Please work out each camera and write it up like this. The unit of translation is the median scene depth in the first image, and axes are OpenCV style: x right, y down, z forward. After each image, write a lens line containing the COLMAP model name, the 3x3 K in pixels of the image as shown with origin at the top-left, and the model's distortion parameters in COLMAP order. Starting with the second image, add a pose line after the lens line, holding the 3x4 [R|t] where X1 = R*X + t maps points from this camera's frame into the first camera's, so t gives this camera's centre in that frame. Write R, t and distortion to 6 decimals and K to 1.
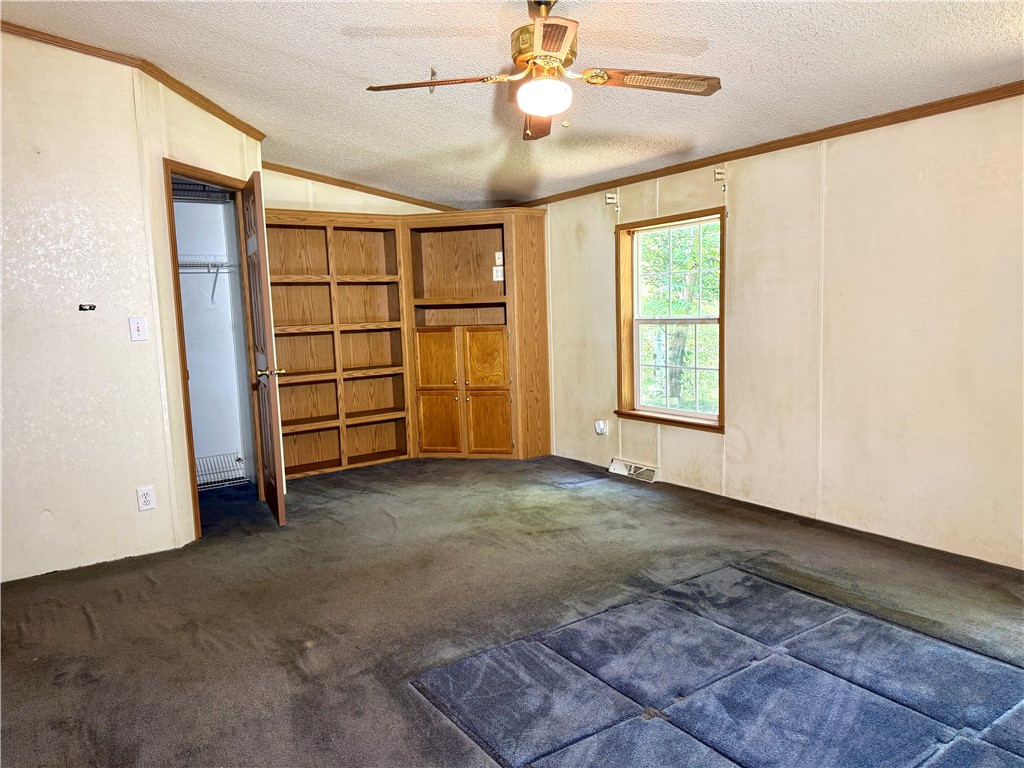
lens RADIAL K [[720.6, 0, 513.8], [0, 720.6, 388.6], [0, 0, 1]] dist [0.056715, -0.080989]
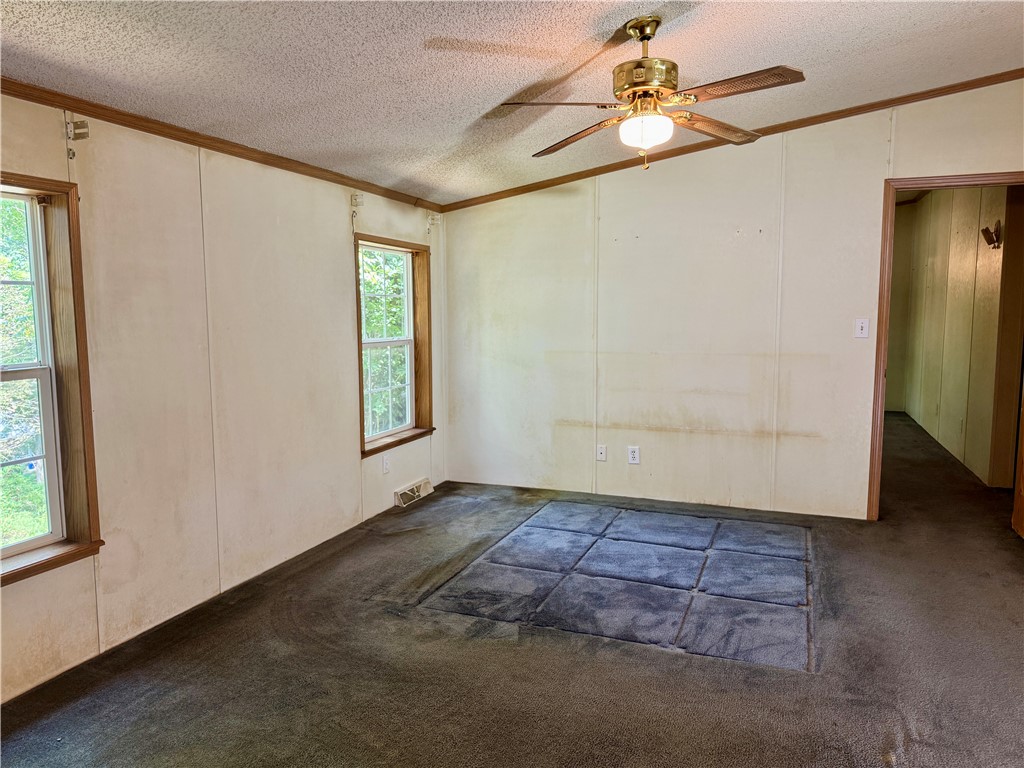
lens RADIAL K [[720.6, 0, 513.8], [0, 720.6, 388.6], [0, 0, 1]] dist [0.056715, -0.080989]
pose [[-0.556276, -0.044653, 0.829797, -0.436782], [0.132836, 0.980937, 0.141836, -0.121808], [-0.820312, 0.189127, -0.539740, 1.070932]]
